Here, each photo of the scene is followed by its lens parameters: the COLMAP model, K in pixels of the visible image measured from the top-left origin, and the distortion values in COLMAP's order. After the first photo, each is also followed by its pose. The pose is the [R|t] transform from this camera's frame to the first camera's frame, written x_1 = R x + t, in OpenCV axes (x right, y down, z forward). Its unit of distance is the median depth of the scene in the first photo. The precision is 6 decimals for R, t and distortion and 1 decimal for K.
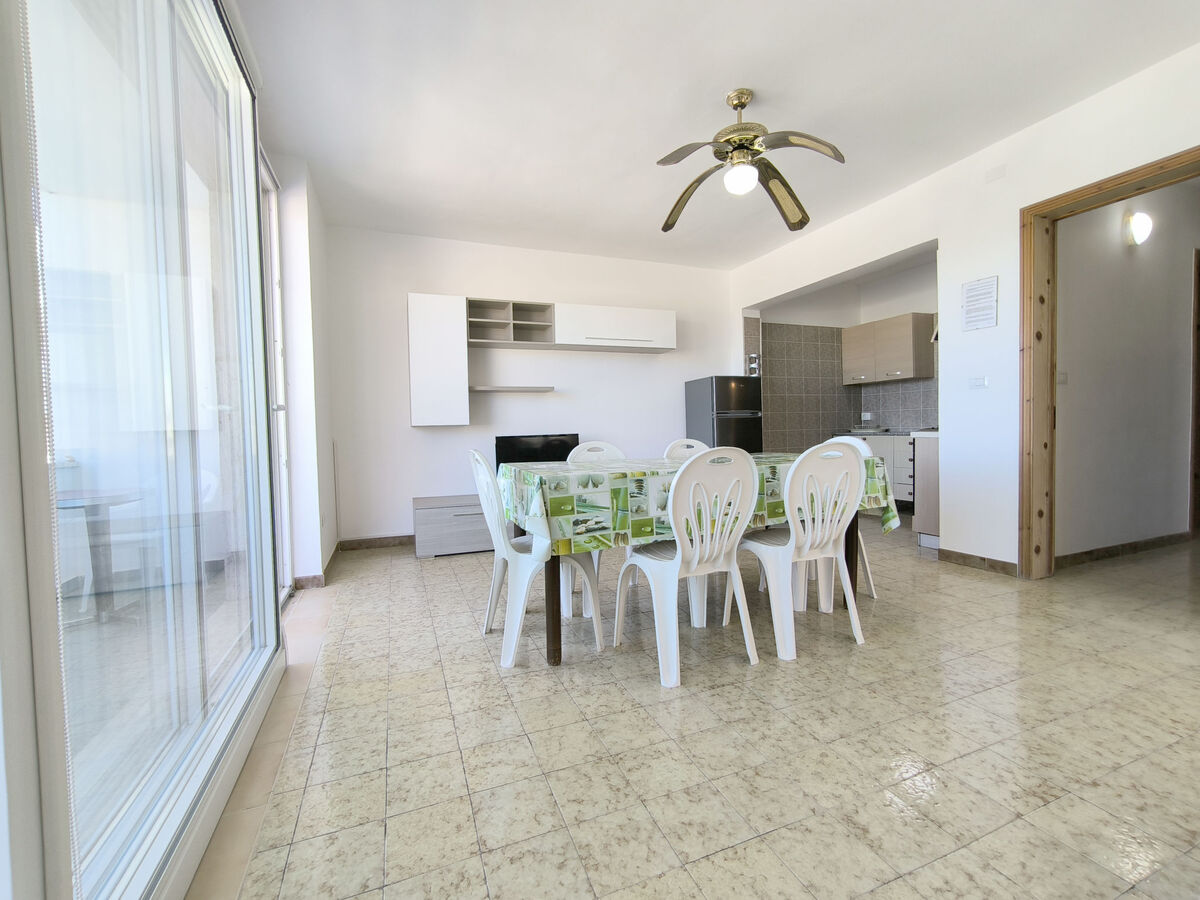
lens RADIAL K [[507.5, 0, 597.3], [0, 507.5, 447.6], [0, 0, 1]] dist [-0.021259, 0.000251]
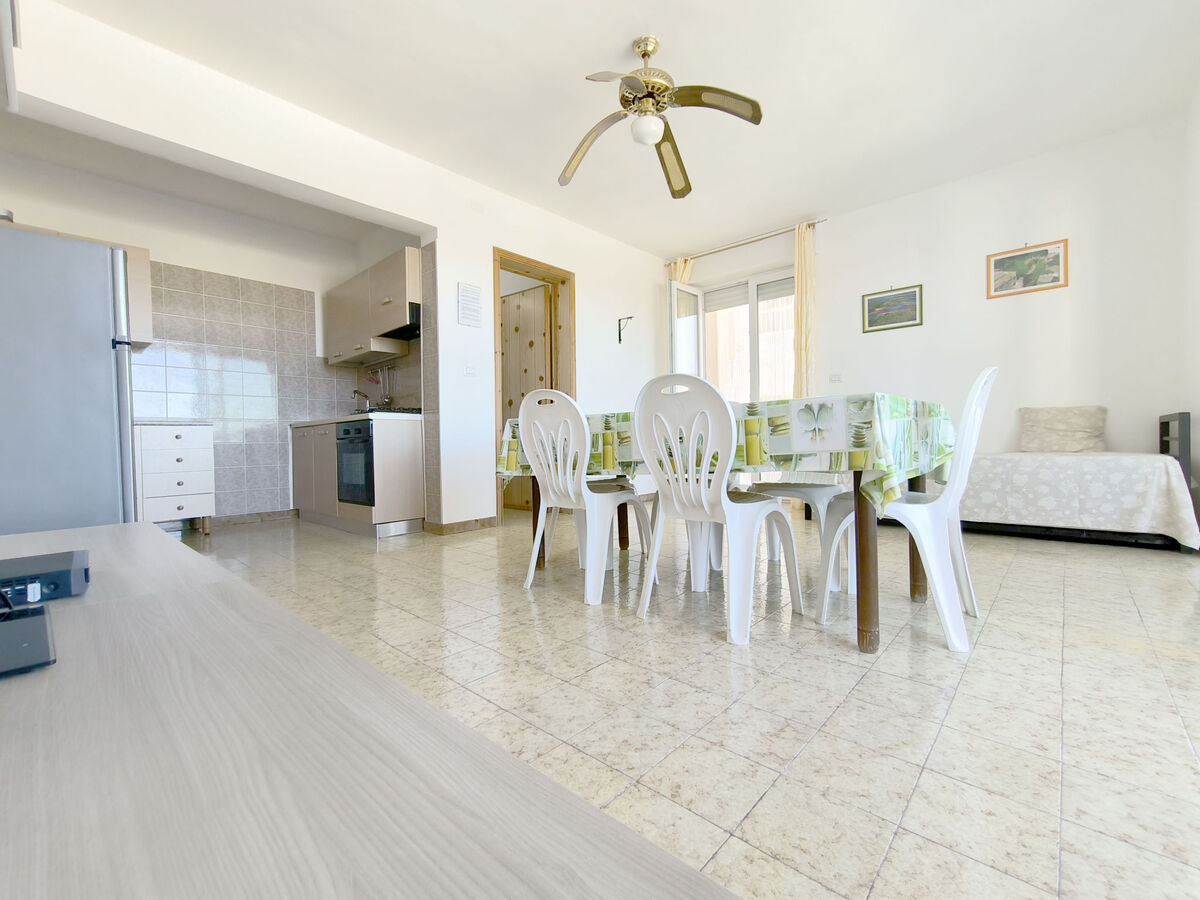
lens RADIAL K [[516.9, 0, 601.5], [0, 516.9, 447.2], [0, 0, 1]] dist [-0.017906, 0.009193]
pose [[-0.434844, 0.018355, 0.900319, -0.615447], [0.057774, 0.998301, 0.007552, 0.075318], [-0.898650, 0.055299, -0.435166, 1.692462]]
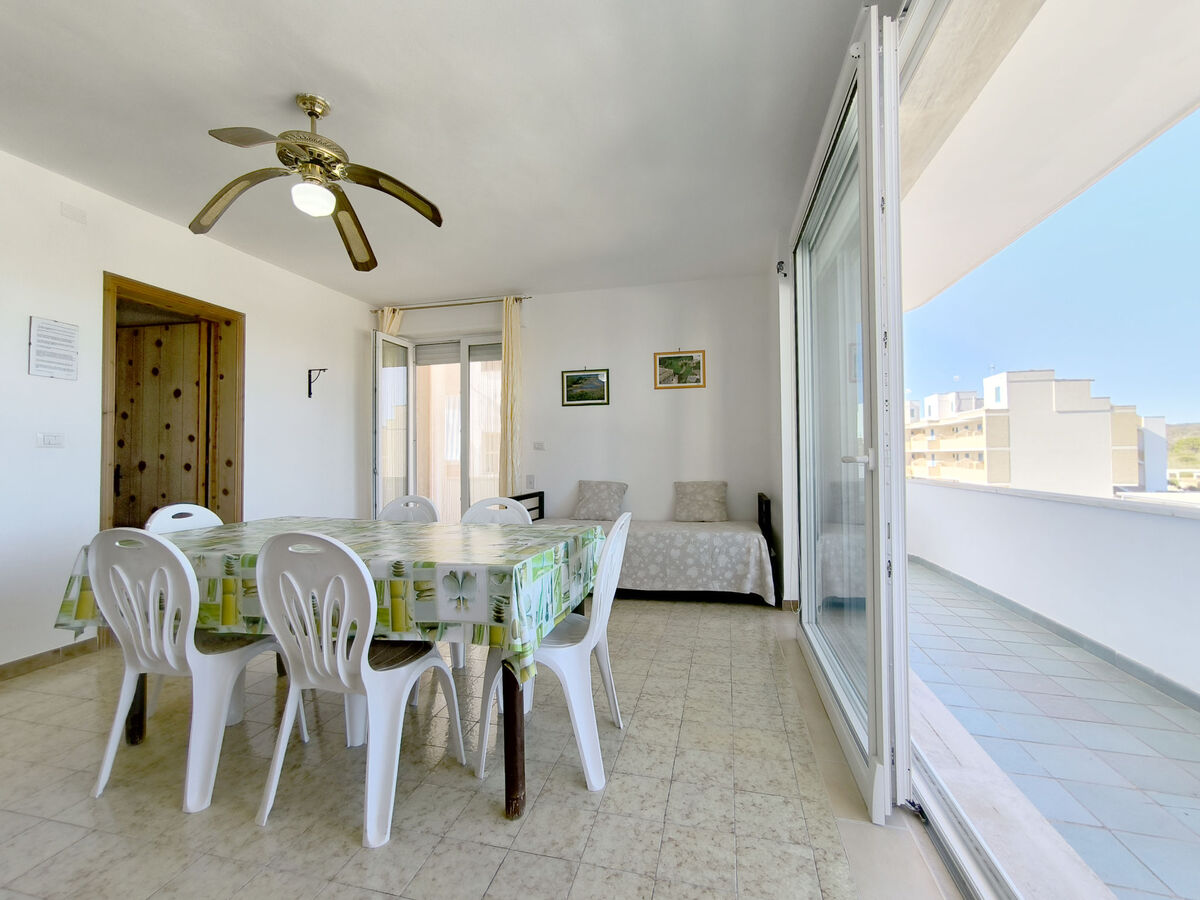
lens RADIAL K [[513.5, 0, 600.8], [0, 513.5, 446.5], [0, 0, 1]] dist [-0.003017, 0.001784]
pose [[-0.812895, 0.042025, 0.580892, -0.651131], [0.047561, 0.998852, -0.005707, -0.095477], [-0.580465, 0.022988, -0.813961, 1.566856]]
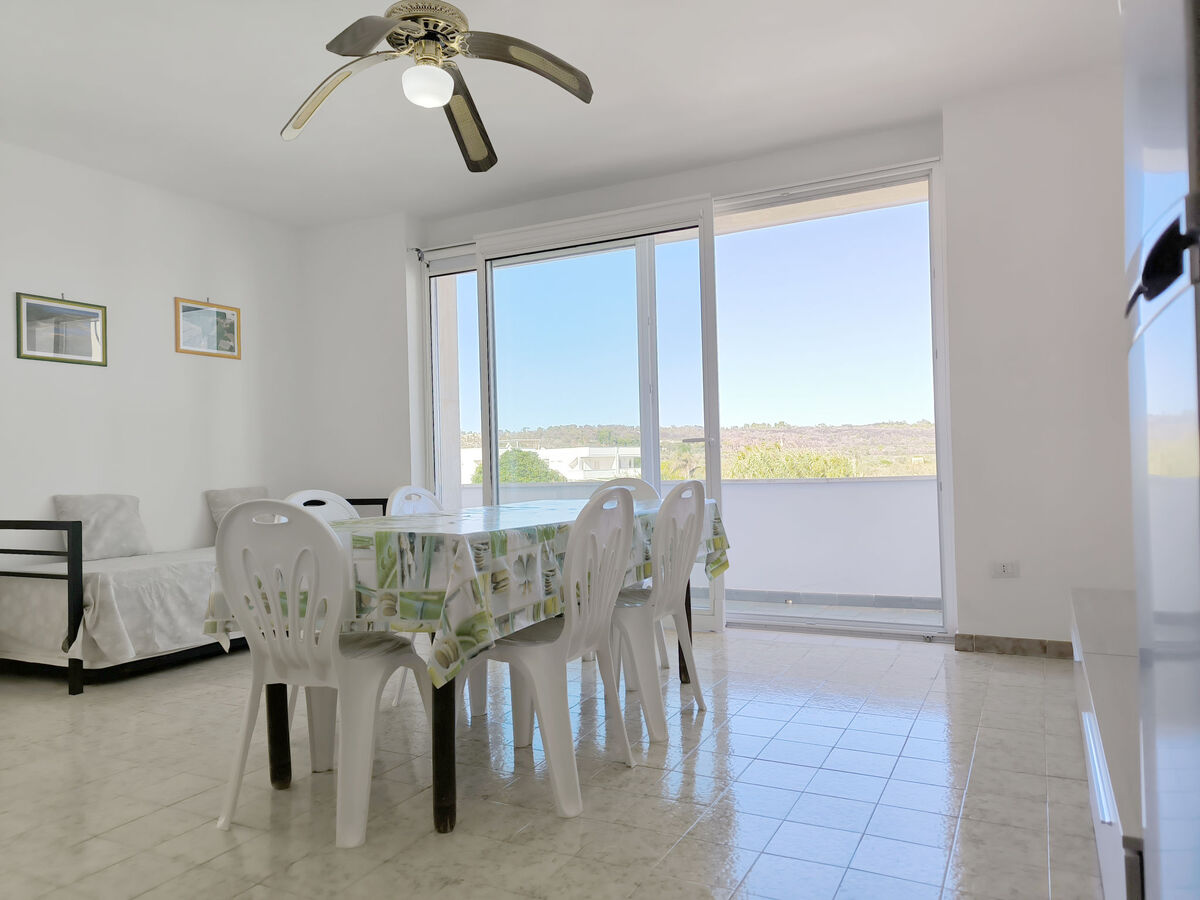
lens RADIAL K [[832.9, 0, 600.0], [0, 832.9, 450.0], [0, 0, 1]] dist [0.035634, -0.000216]
pose [[-0.757373, 0.033756, -0.652110, 0.917425], [0.024188, 0.999428, 0.023643, -0.094021], [0.652535, 0.002134, -0.757756, 2.148304]]
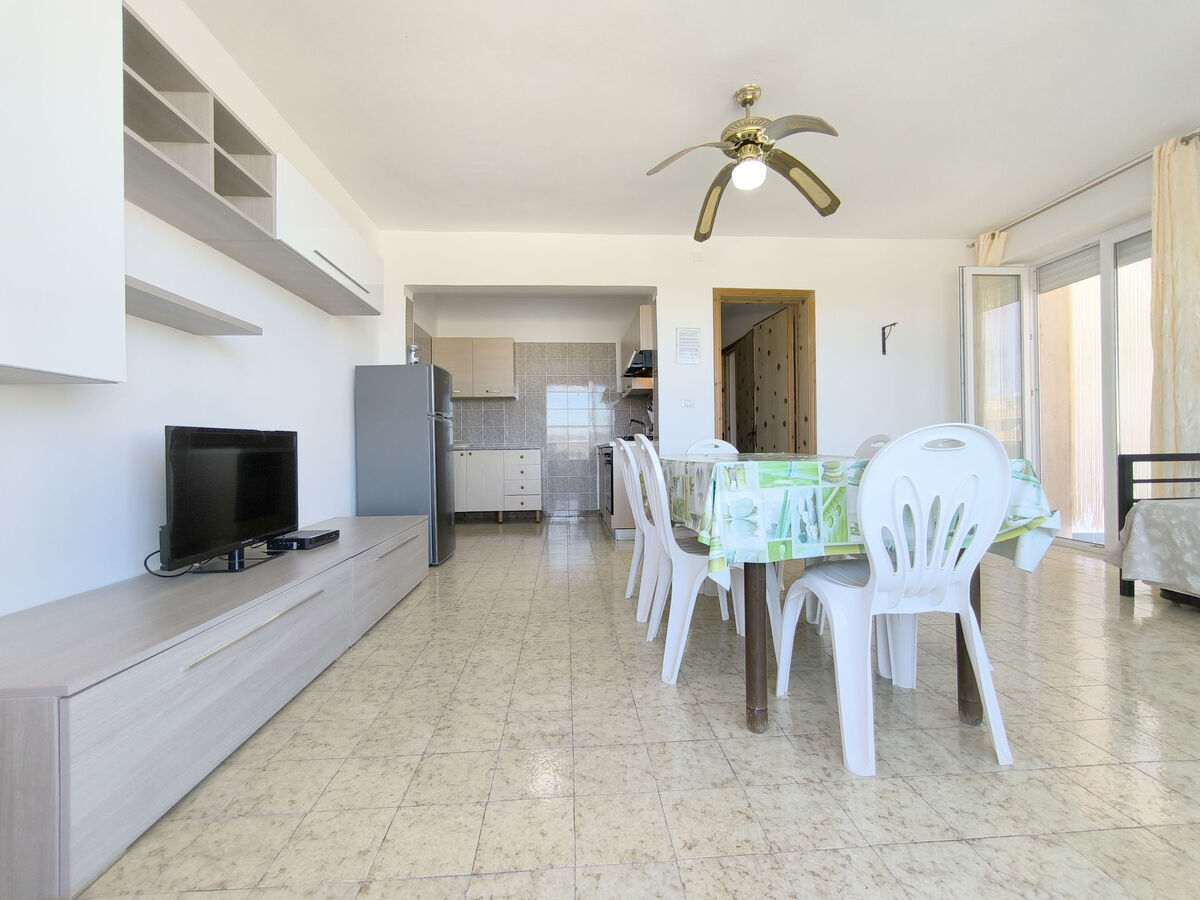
lens RADIAL K [[516.7, 0, 600.1], [0, 516.7, 442.1], [0, 0, 1]] dist [-0.002665, 0.000594]
pose [[0.307863, 0.031336, 0.950915, -0.832406], [0.036057, 0.998355, -0.044573, 0.032784], [-0.950747, 0.048010, 0.306226, 1.085250]]
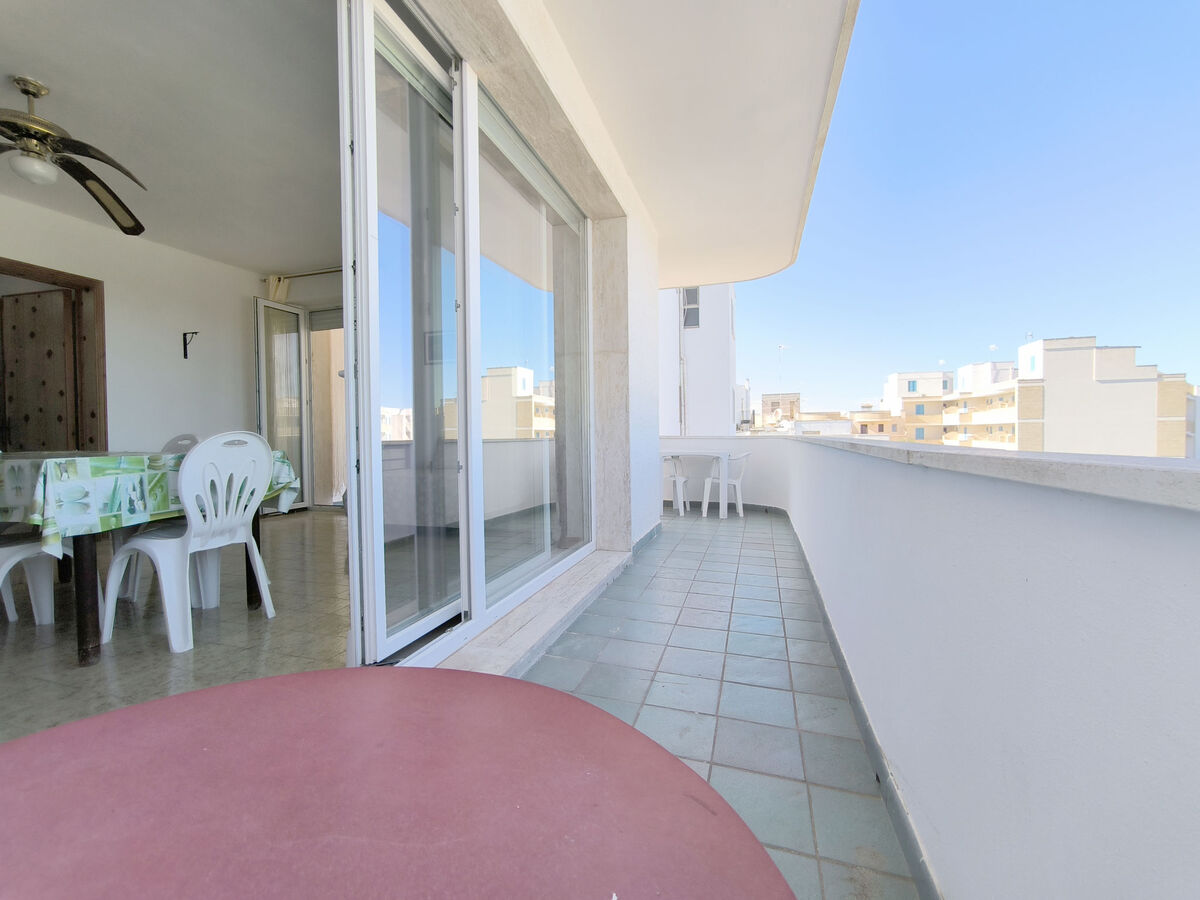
lens RADIAL K [[513.5, 0, 600.8], [0, 513.5, 446.5], [0, 0, 1]] dist [-0.003017, 0.001784]
pose [[-0.769102, 0.017753, 0.638880, -1.308910], [0.052046, 0.998034, 0.034922, 0.032526], [-0.637004, 0.060109, -0.768514, 1.200513]]
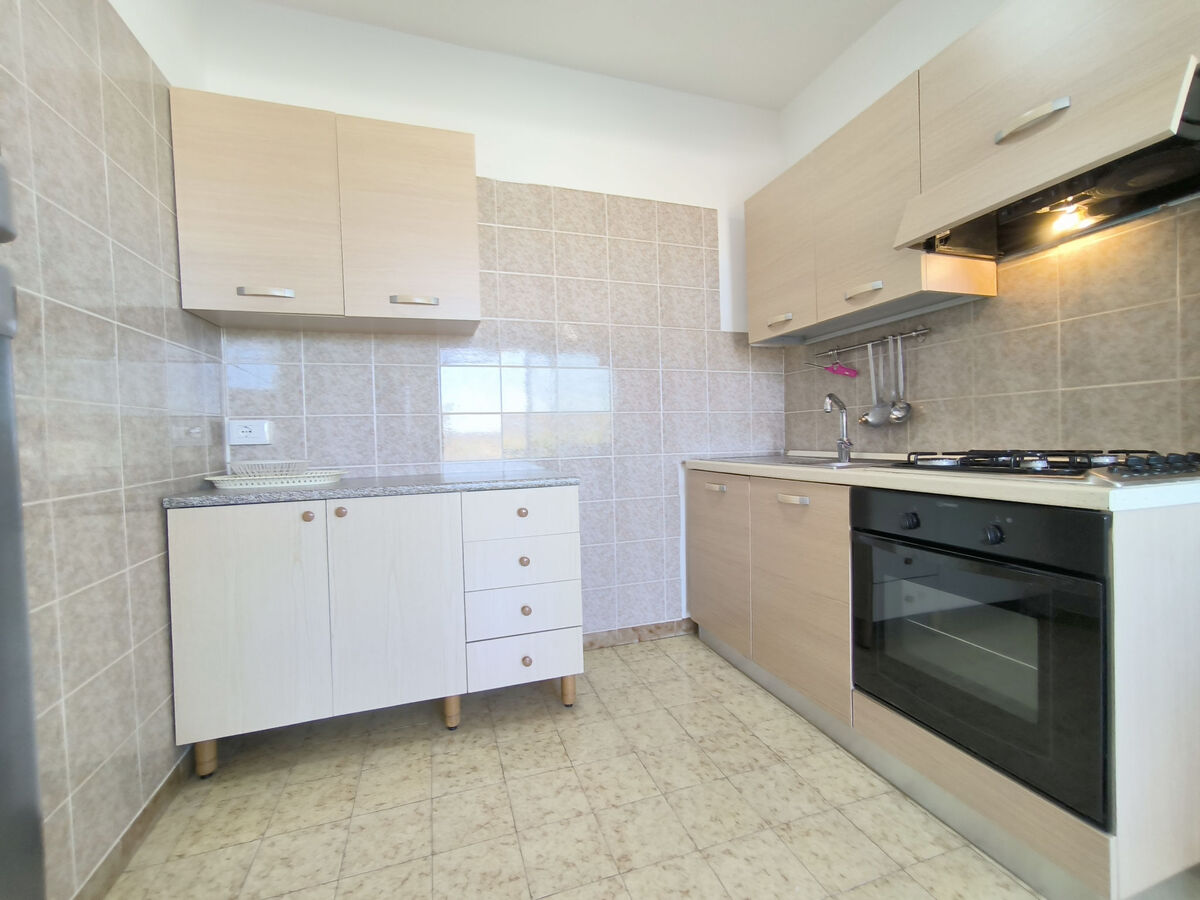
lens RADIAL K [[513.5, 0, 600.8], [0, 513.5, 446.5], [0, 0, 1]] dist [-0.003017, 0.001784]
pose [[0.059295, -0.005543, 0.998225, 0.605274], [0.056389, 0.998406, 0.002195, -0.107534], [-0.996647, 0.056159, 0.059513, 2.003901]]
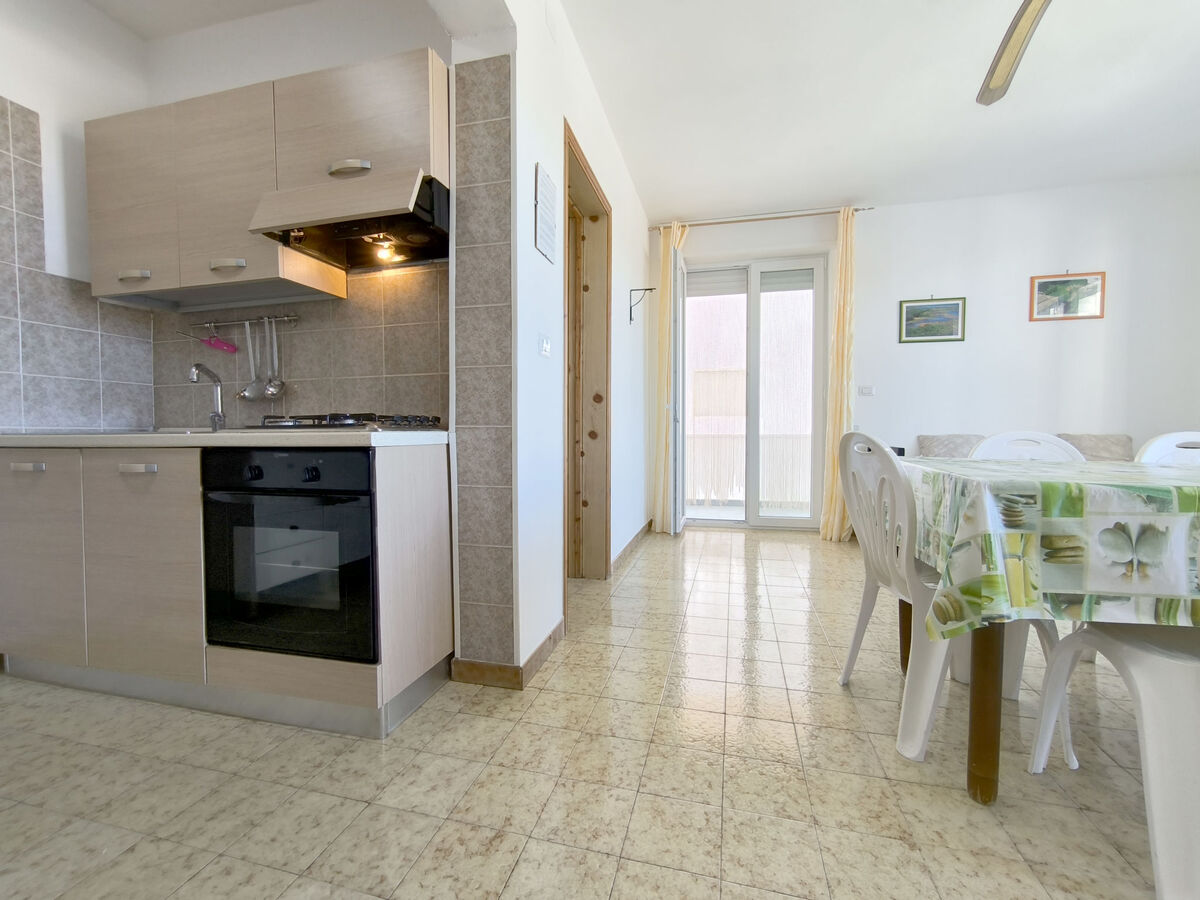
lens RADIAL K [[513.5, 0, 600.8], [0, 513.5, 446.5], [0, 0, 1]] dist [-0.003017, 0.001784]
pose [[-0.806039, 0.001243, 0.591861, 0.463509], [0.037845, 0.998060, 0.049444, -0.053987], [-0.590651, 0.062253, -0.804522, 1.959460]]
